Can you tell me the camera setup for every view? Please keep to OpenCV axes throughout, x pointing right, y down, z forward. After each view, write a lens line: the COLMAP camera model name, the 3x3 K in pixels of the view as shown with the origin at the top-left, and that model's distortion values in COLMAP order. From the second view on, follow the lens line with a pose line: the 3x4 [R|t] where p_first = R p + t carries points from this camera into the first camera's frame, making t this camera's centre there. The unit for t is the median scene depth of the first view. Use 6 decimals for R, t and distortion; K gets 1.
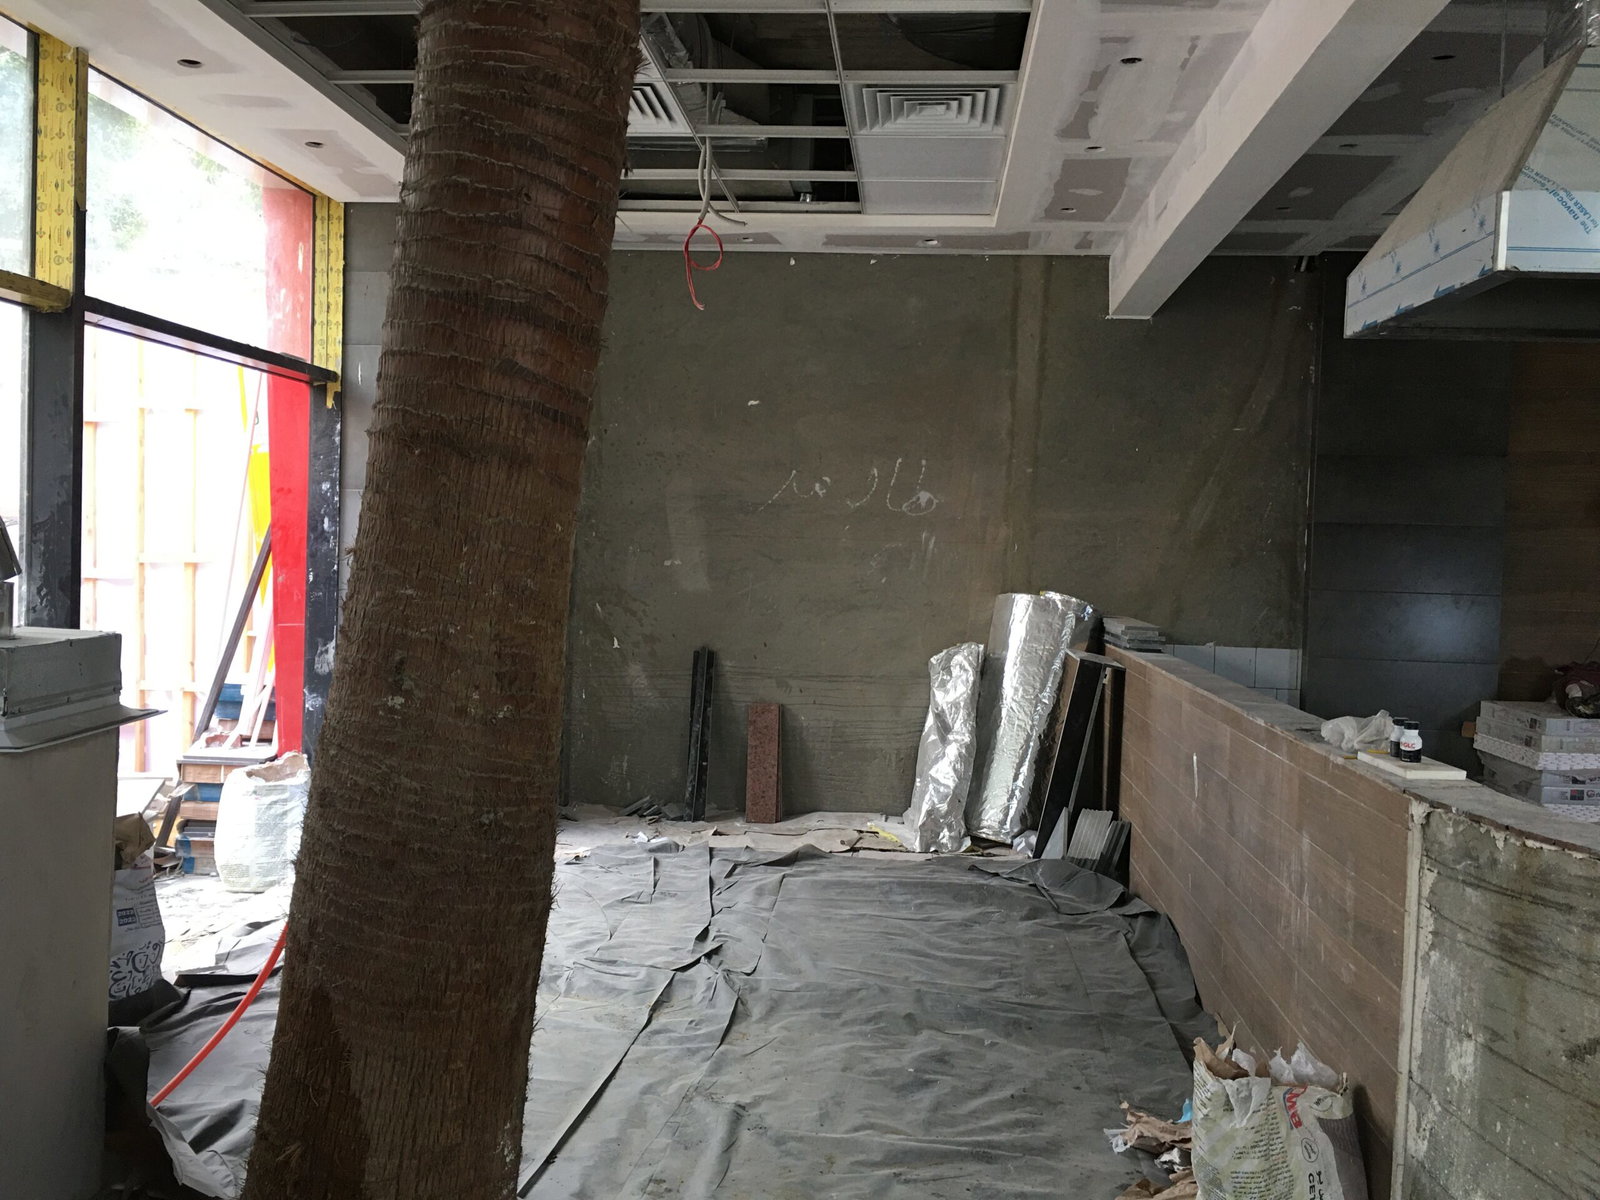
lens RADIAL K [[1359.0, 0, 788.3], [0, 1359.0, 593.8], [0, 0, 1]] dist [0.076642, -0.103093]
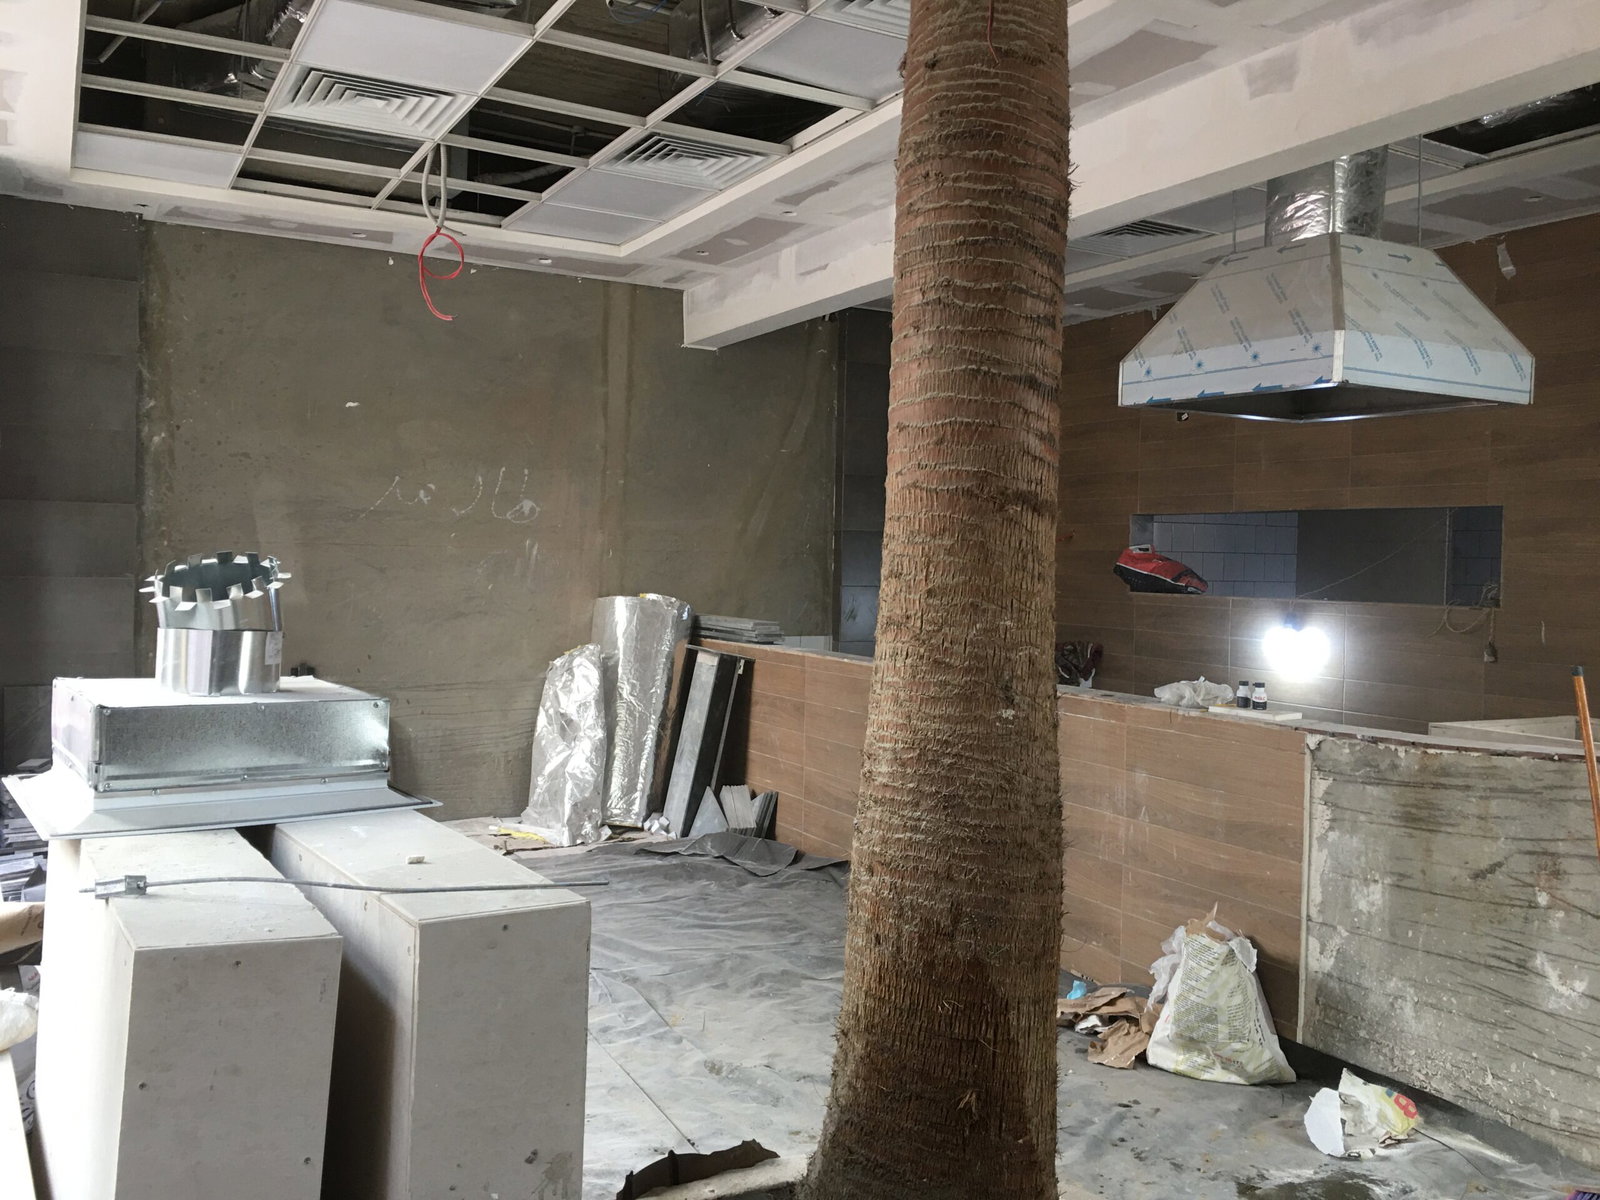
lens RADIAL K [[1359.0, 0, 798.3], [0, 1359.0, 595.9], [0, 0, 1]] dist [0.076642, -0.103093]
pose [[0.829112, -0.029170, 0.558321, -0.335872], [0.024630, 0.999574, 0.015648, -0.014814], [-0.558539, 0.000778, 0.829478, 0.030455]]
